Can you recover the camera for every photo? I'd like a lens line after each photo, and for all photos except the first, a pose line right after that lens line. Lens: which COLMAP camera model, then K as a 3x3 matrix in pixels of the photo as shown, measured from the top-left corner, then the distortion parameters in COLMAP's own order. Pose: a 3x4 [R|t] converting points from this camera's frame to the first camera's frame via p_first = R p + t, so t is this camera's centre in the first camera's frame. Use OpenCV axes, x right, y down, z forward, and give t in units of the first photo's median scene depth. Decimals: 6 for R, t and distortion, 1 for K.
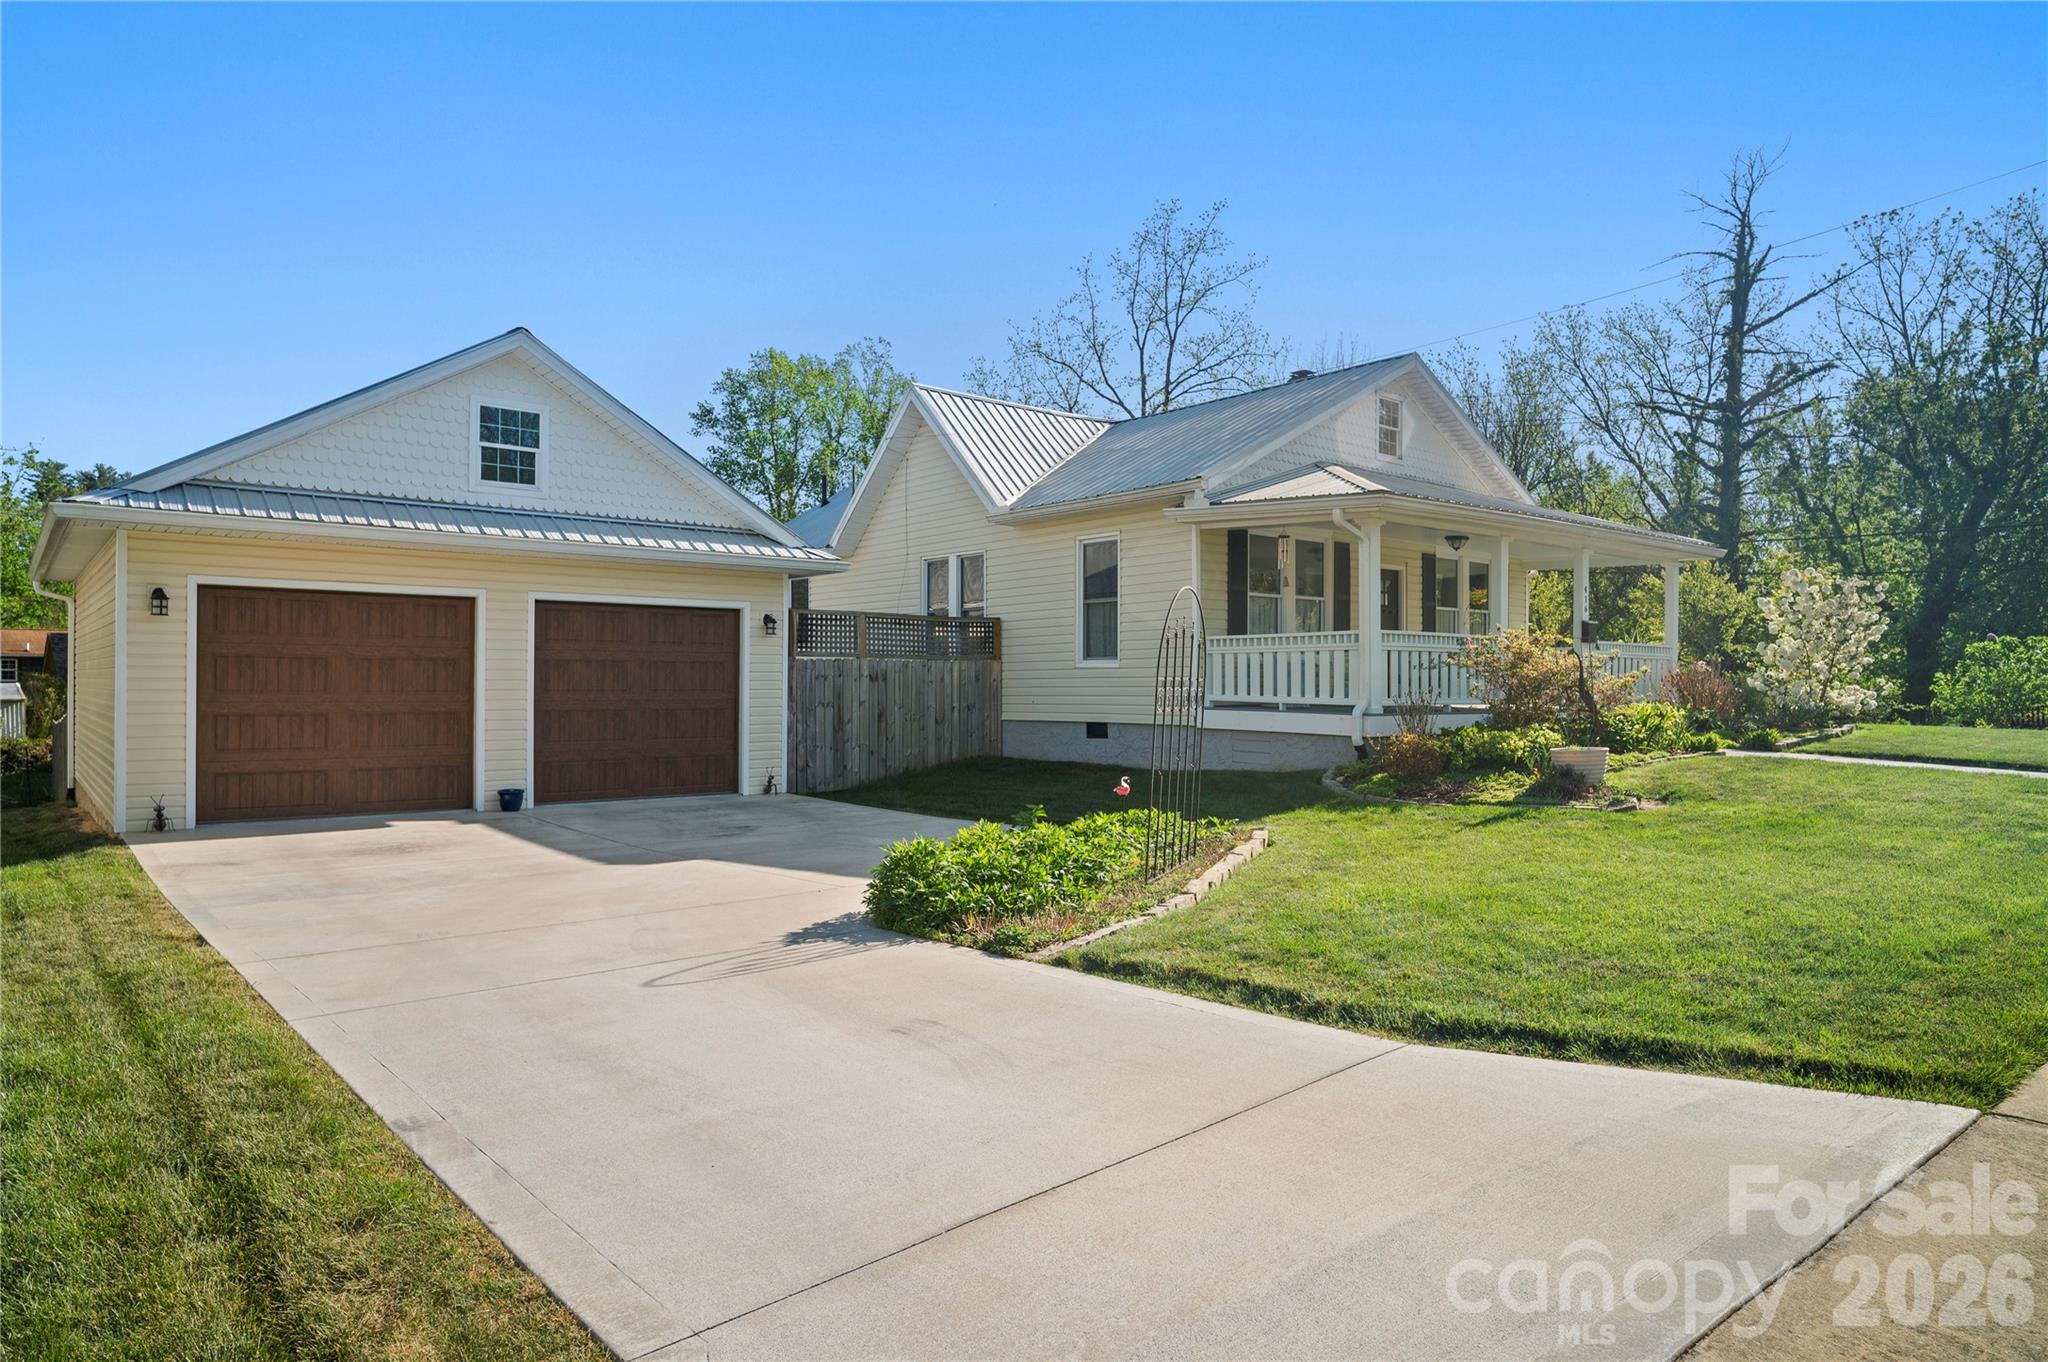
lens RADIAL K [[1250.4, 0, 1010.0], [0, 1250.4, 705.1], [0, 0, 1]] dist [-0.030566, 0.002747]
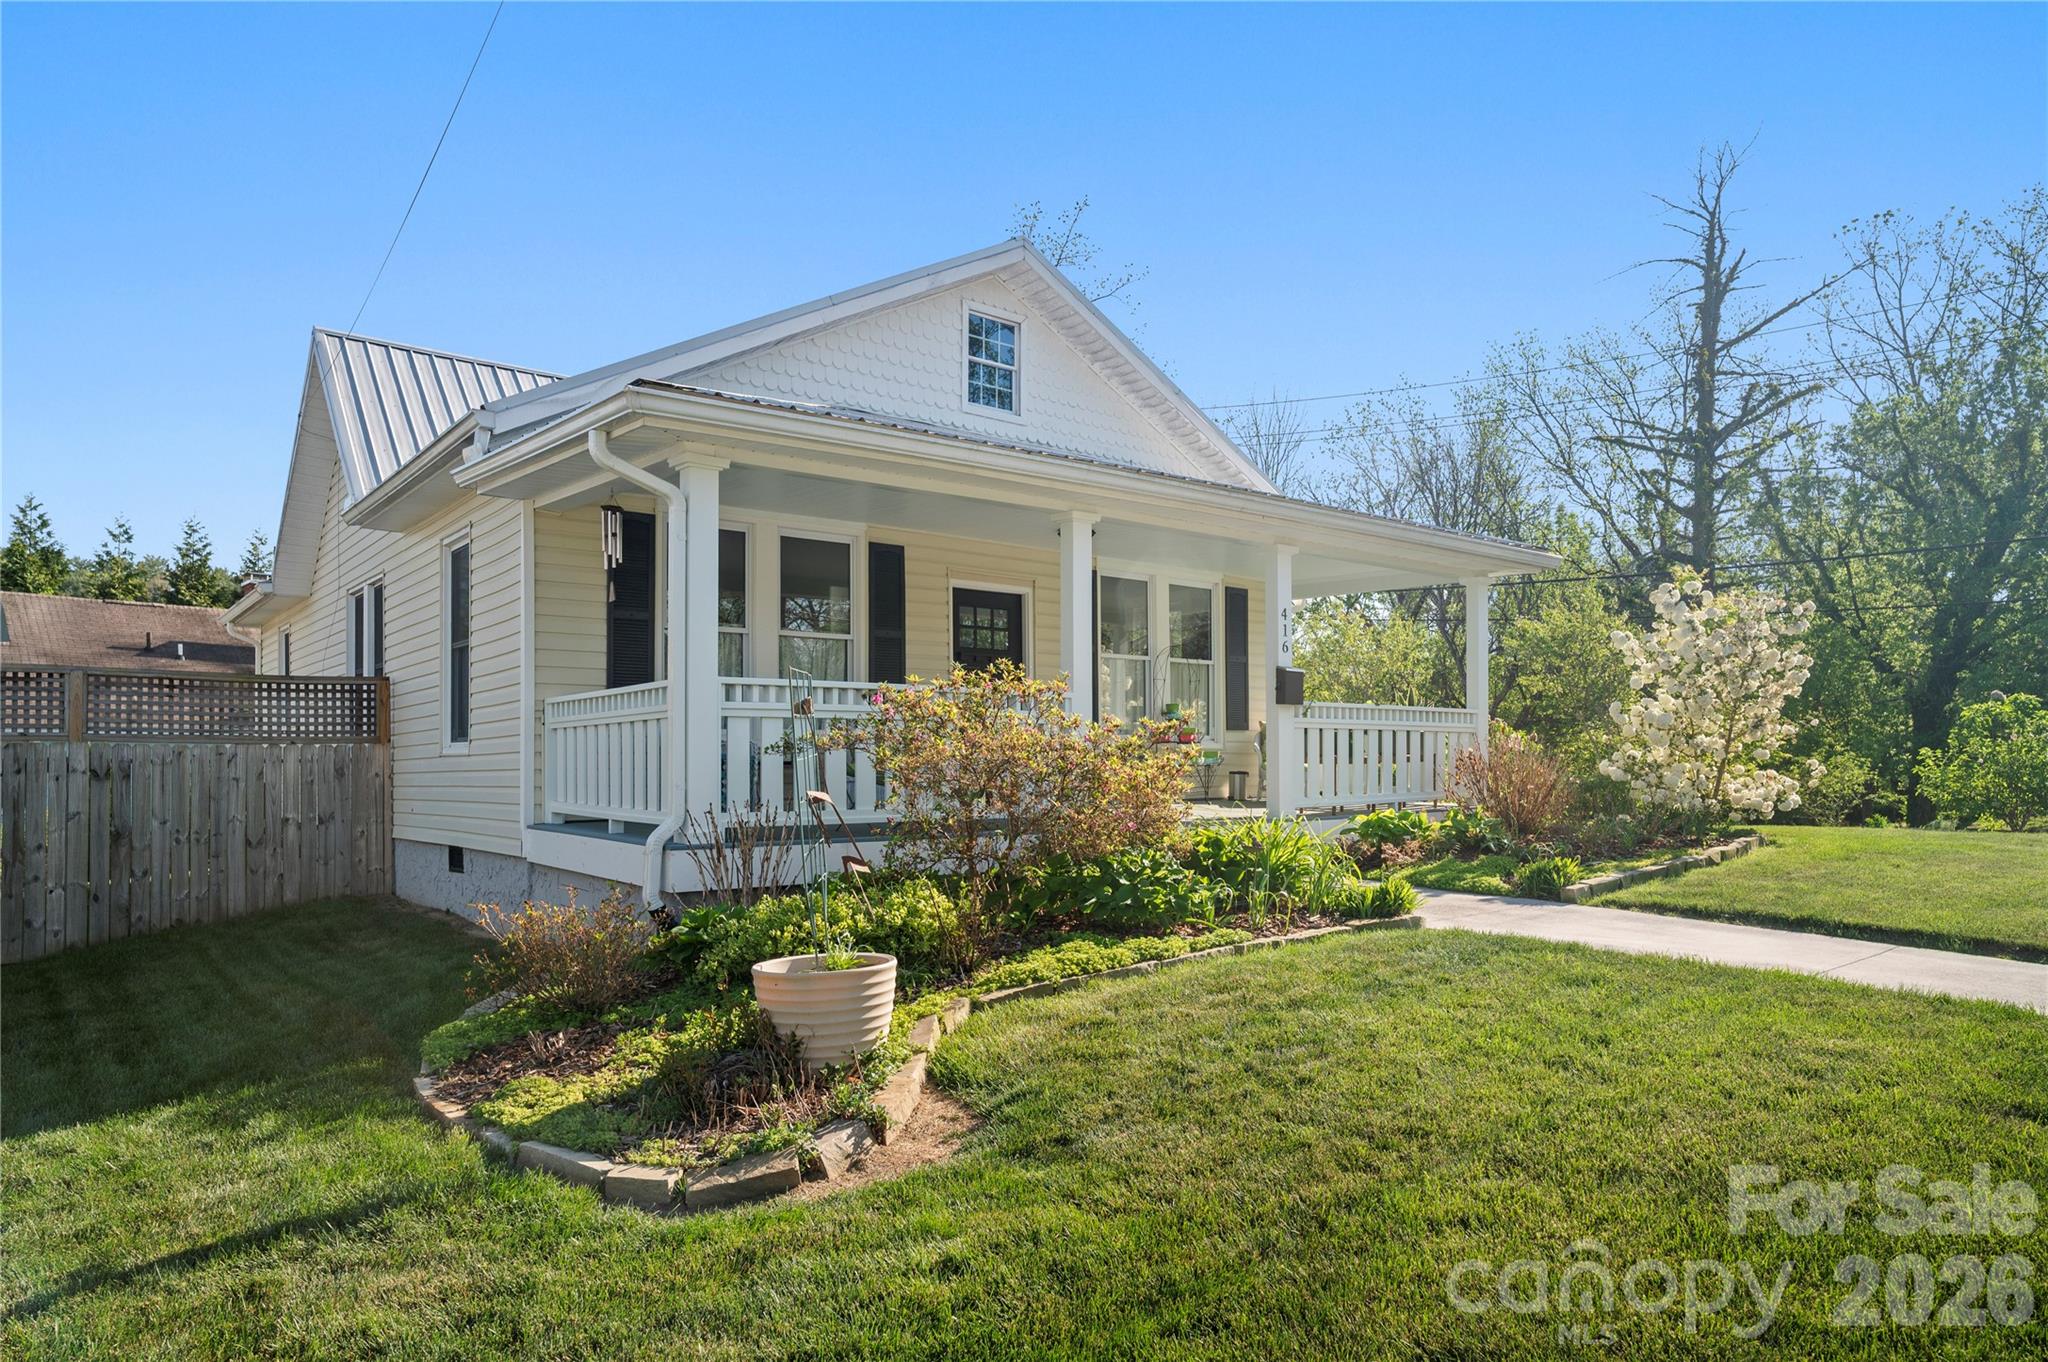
lens RADIAL K [[1234.7, 0, 1021.3], [0, 1234.7, 765.2], [0, 0, 1]] dist [-0.032294, -0.001942]
pose [[0.999751, -0.008641, -0.020580, 0.132295], [0.008303, 0.999830, -0.016469, -0.004786], [0.020719, 0.016294, 0.999653, 0.155975]]
